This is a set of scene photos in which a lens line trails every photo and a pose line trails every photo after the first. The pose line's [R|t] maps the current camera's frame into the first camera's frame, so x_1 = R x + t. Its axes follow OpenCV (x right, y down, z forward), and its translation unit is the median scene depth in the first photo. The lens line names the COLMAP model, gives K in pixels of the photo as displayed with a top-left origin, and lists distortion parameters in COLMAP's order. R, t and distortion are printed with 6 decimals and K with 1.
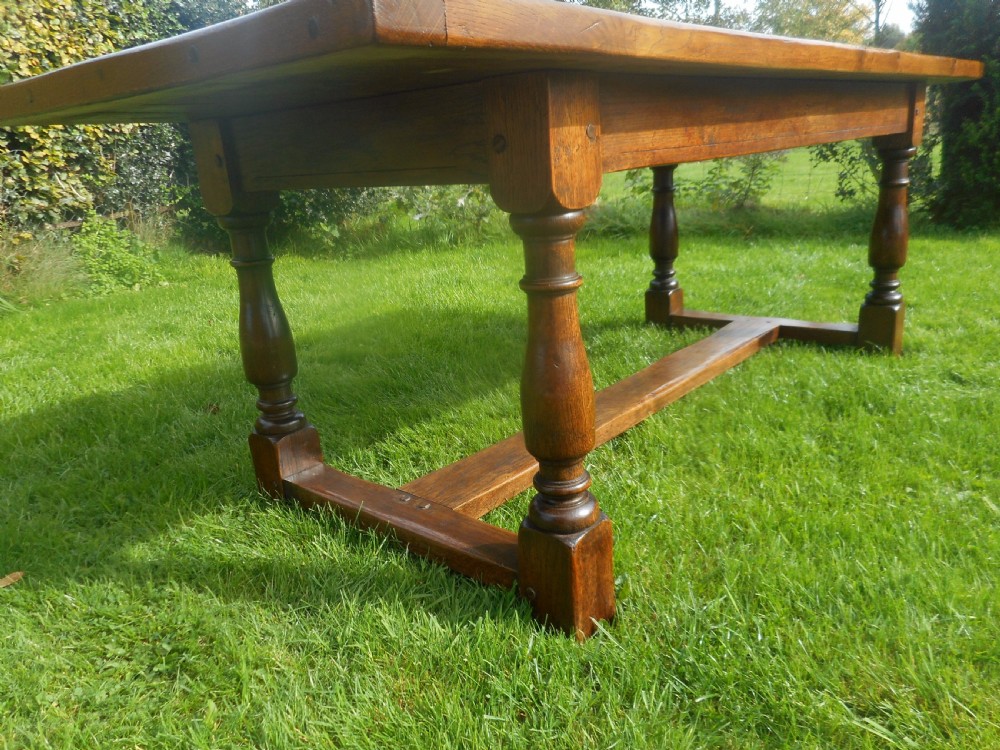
lens RADIAL K [[753.8, 0, 494.4], [0, 753.8, 372.9], [0, 0, 1]] dist [0.008787, 0.001759]
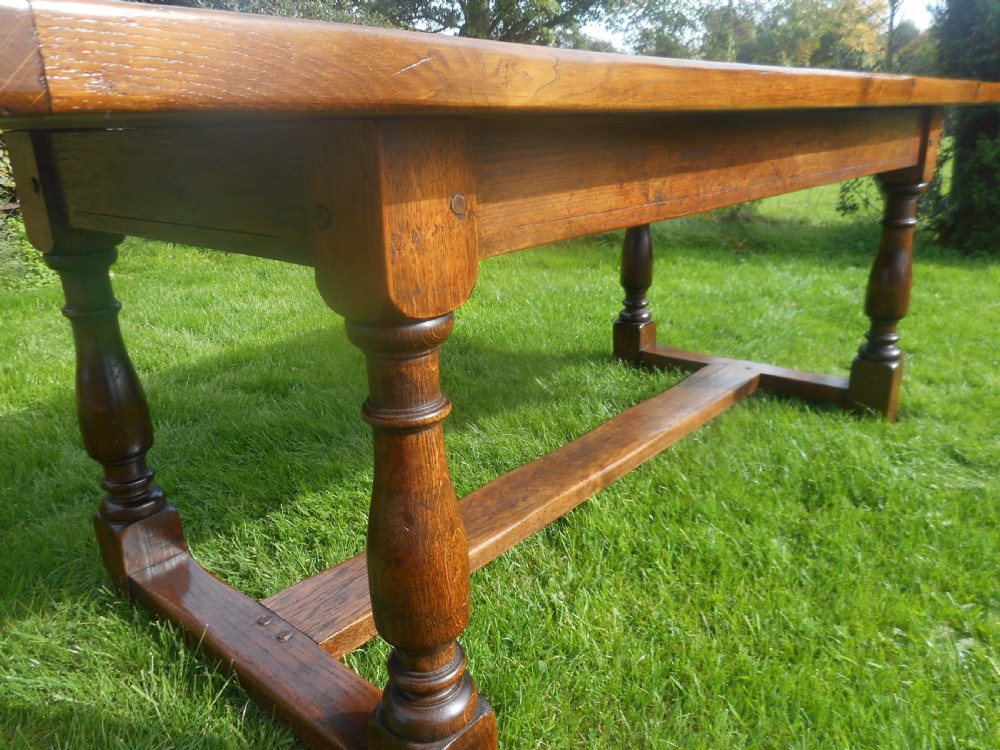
lens RADIAL K [[753.8, 0, 492.7], [0, 753.8, 373.1], [0, 0, 1]] dist [0.008787, 0.001759]
pose [[0.999090, 0.042504, 0.003509, 0.084579], [-0.042578, 0.998782, 0.024930, -0.096955], [-0.002445, -0.025057, 0.999683, 0.164148]]
